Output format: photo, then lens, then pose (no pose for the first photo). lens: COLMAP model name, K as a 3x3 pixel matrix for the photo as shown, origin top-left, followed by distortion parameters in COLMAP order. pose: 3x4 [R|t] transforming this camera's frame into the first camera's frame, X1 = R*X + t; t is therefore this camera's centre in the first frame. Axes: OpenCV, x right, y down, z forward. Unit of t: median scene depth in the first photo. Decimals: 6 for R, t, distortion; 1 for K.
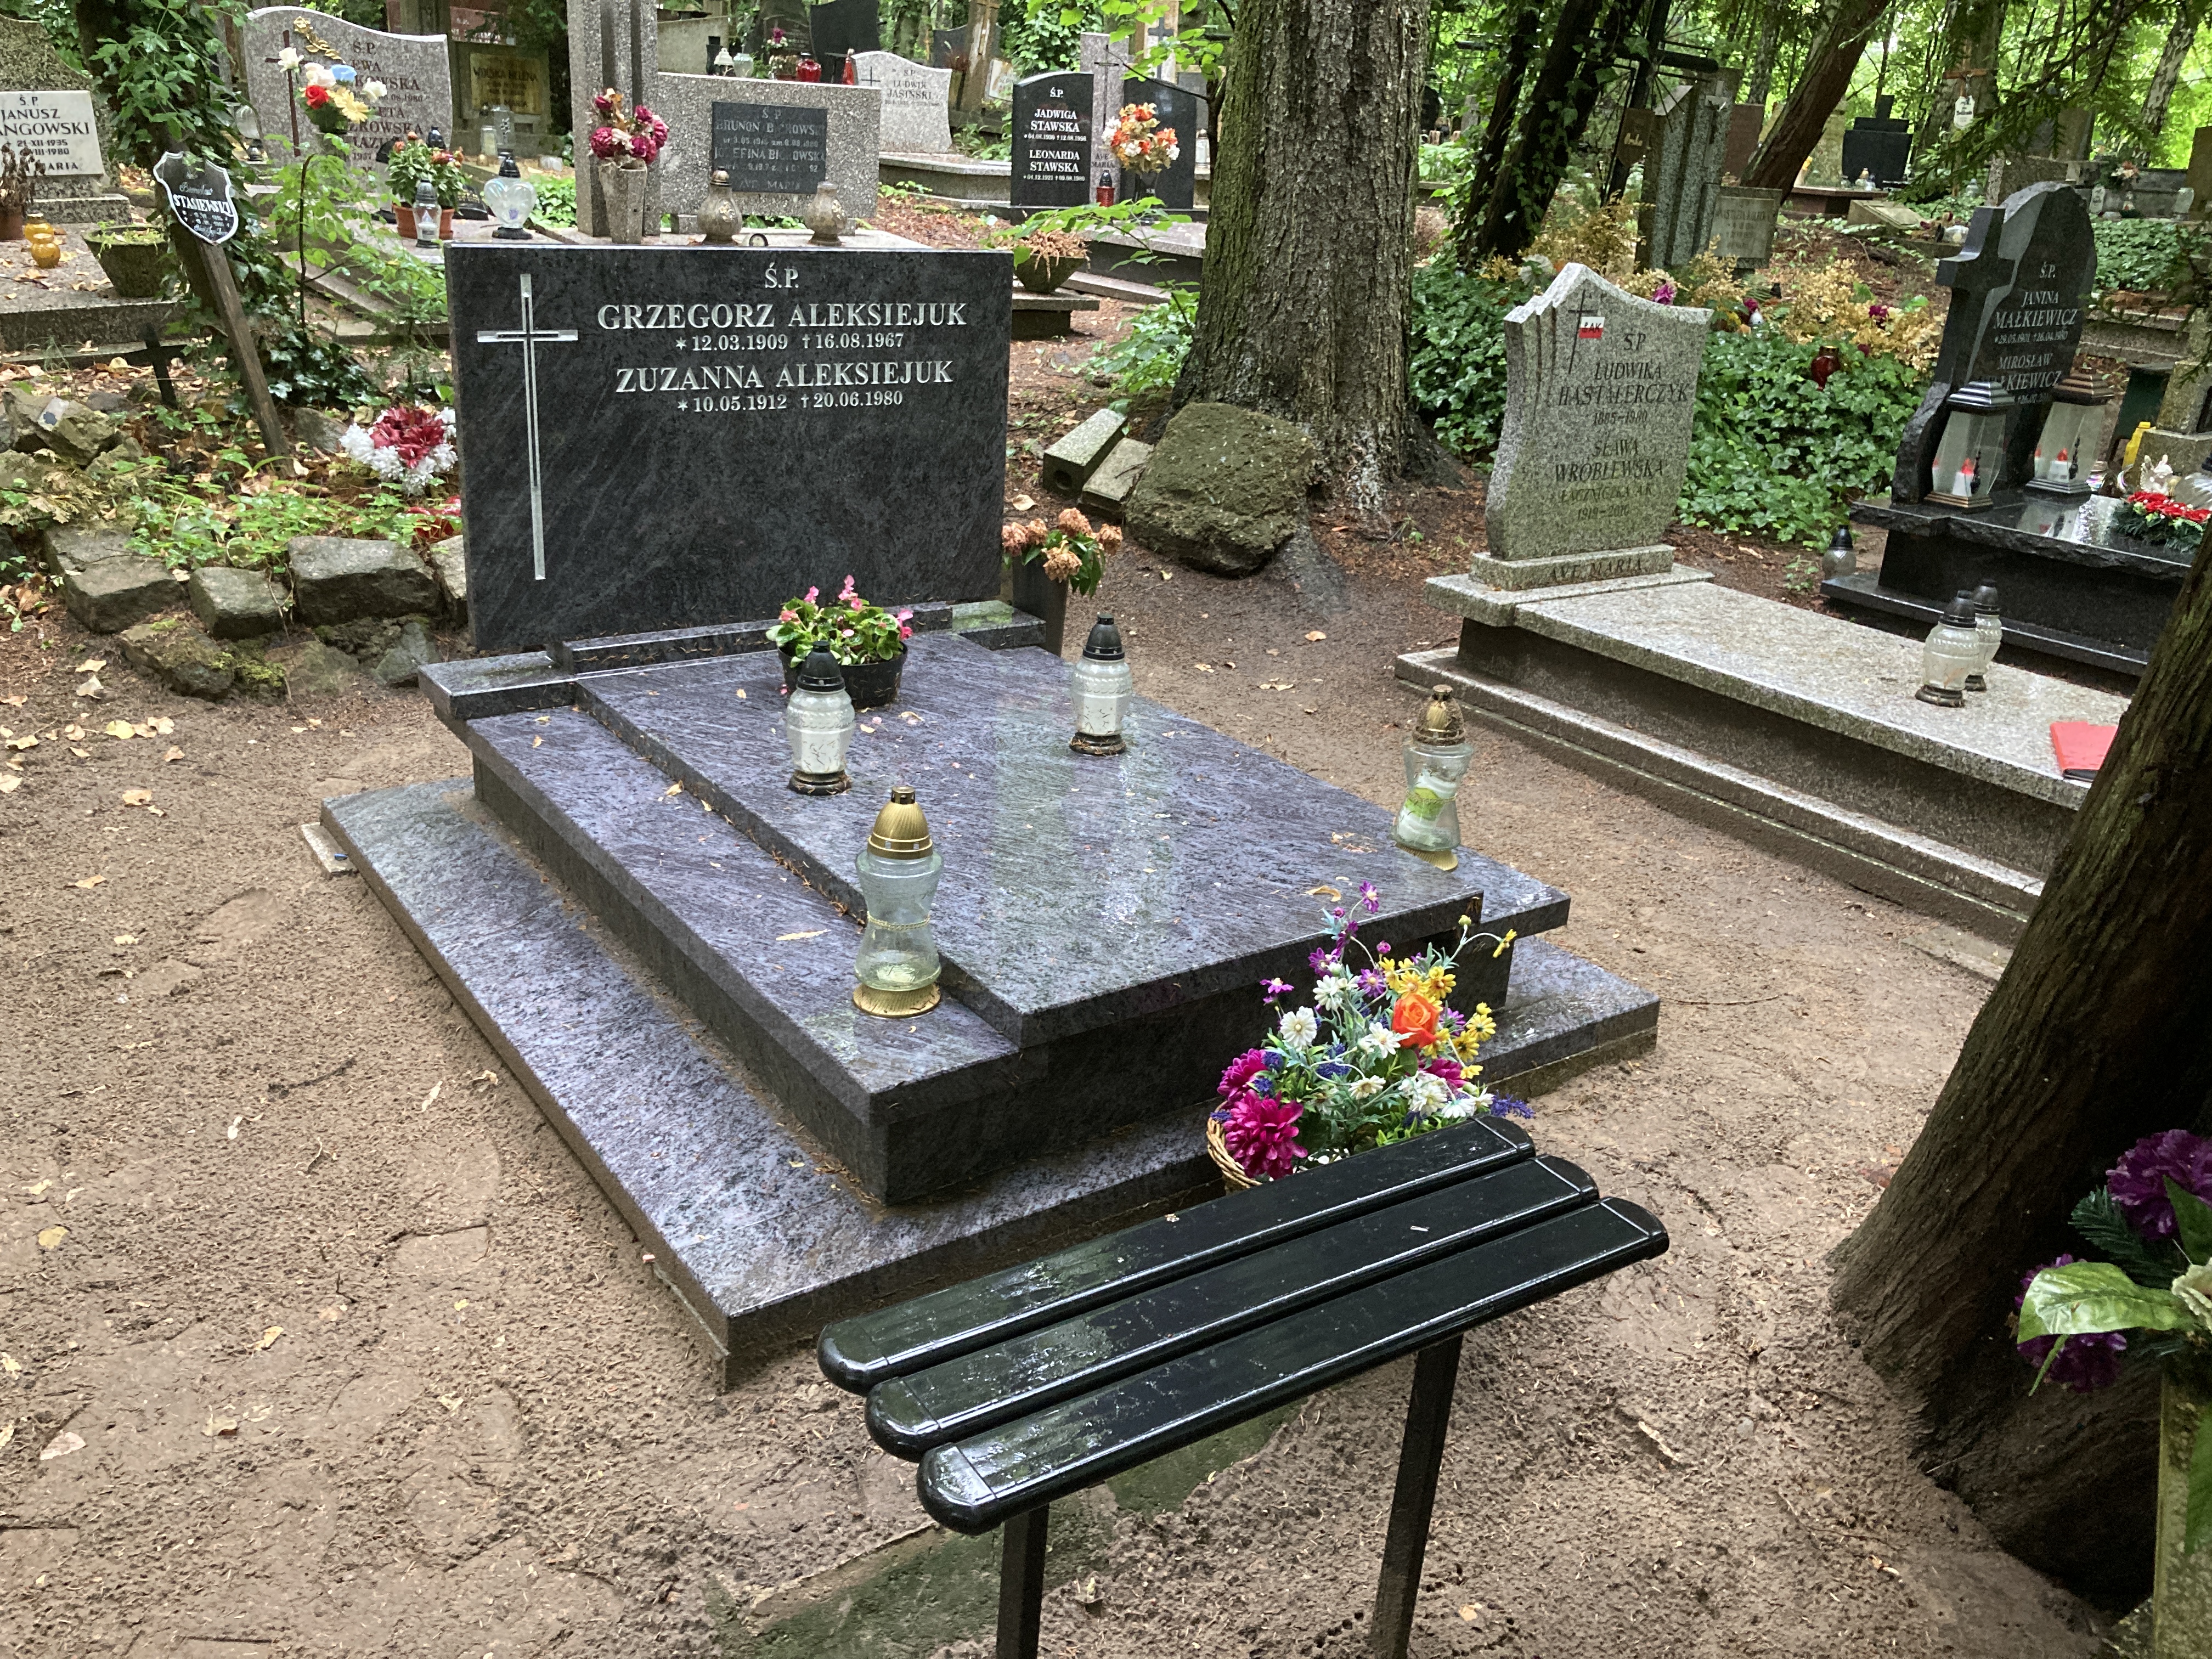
lens RADIAL K [[1803.8, 0, 1096.9], [0, 1803.8, 838.1], [0, 0, 1]] dist [0.052111, -0.053761]
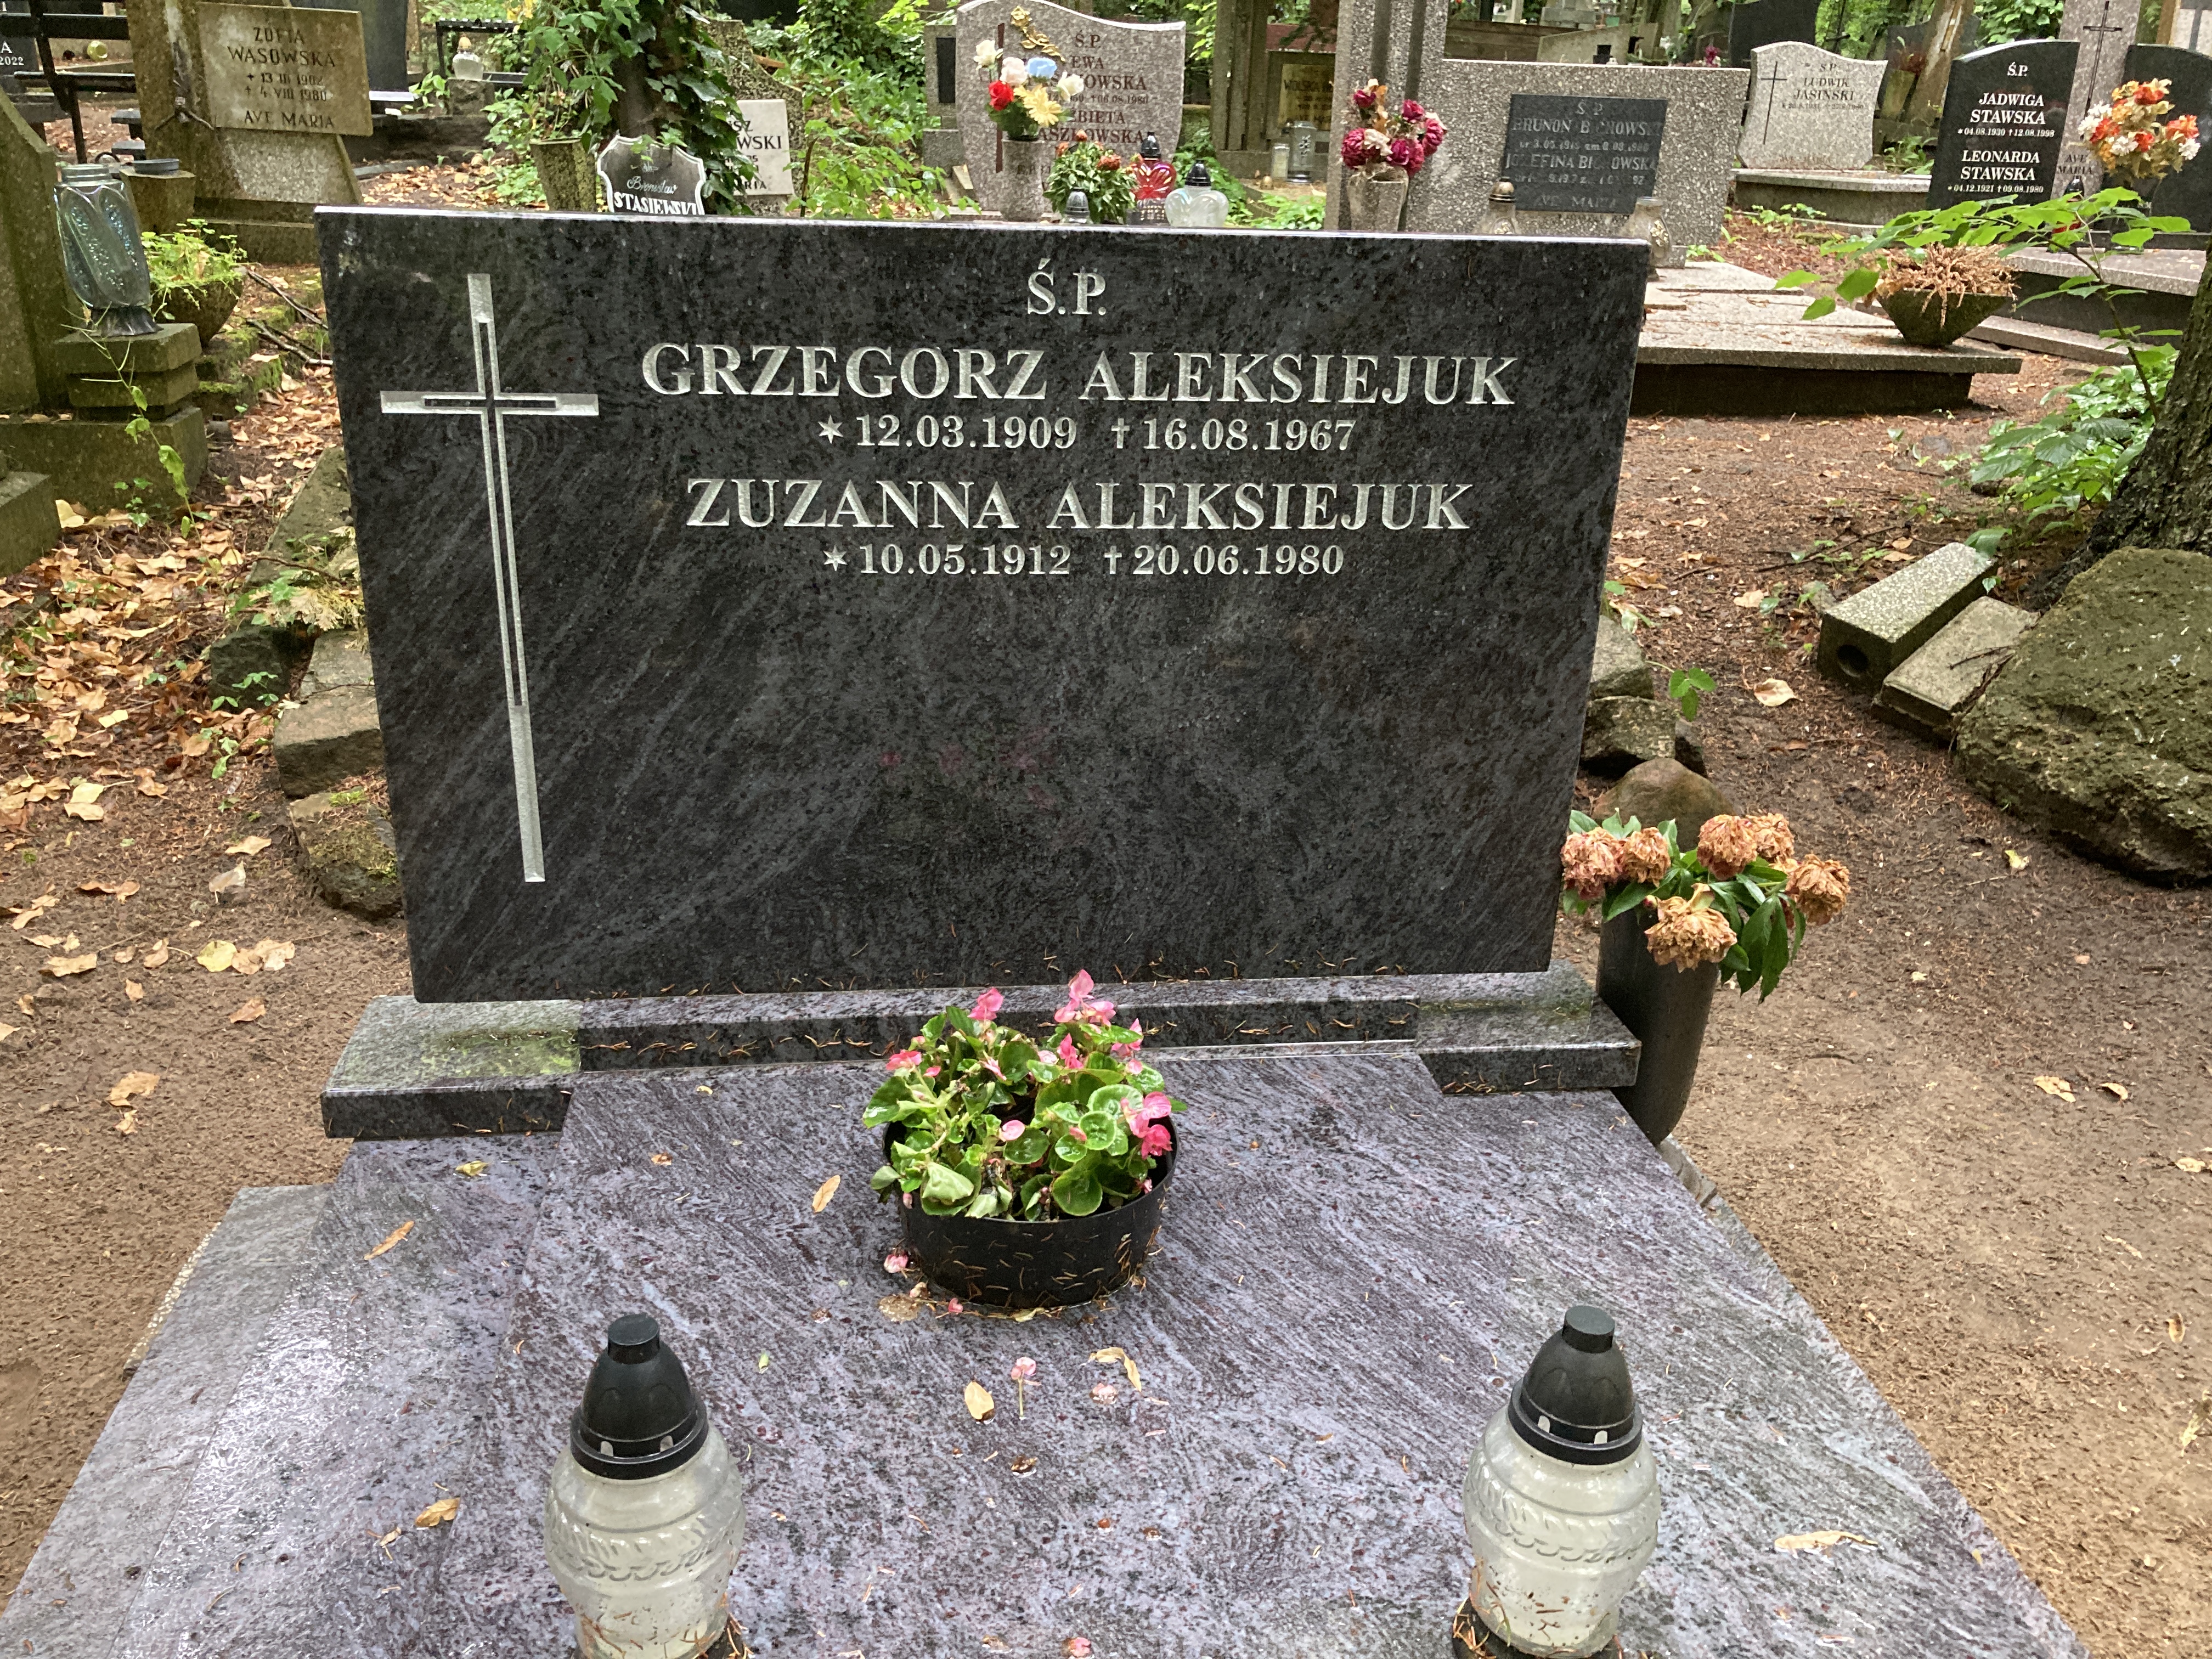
lens RADIAL K [[1803.8, 0, 1103.5], [0, 1803.8, 867.0], [0, 0, 1]] dist [0.052111, -0.053761]
pose [[0.887895, 0.147799, -0.435658, 0.033452], [-0.152439, 0.988009, 0.024506, -0.115607], [0.434056, 0.044652, 0.899778, 0.388076]]
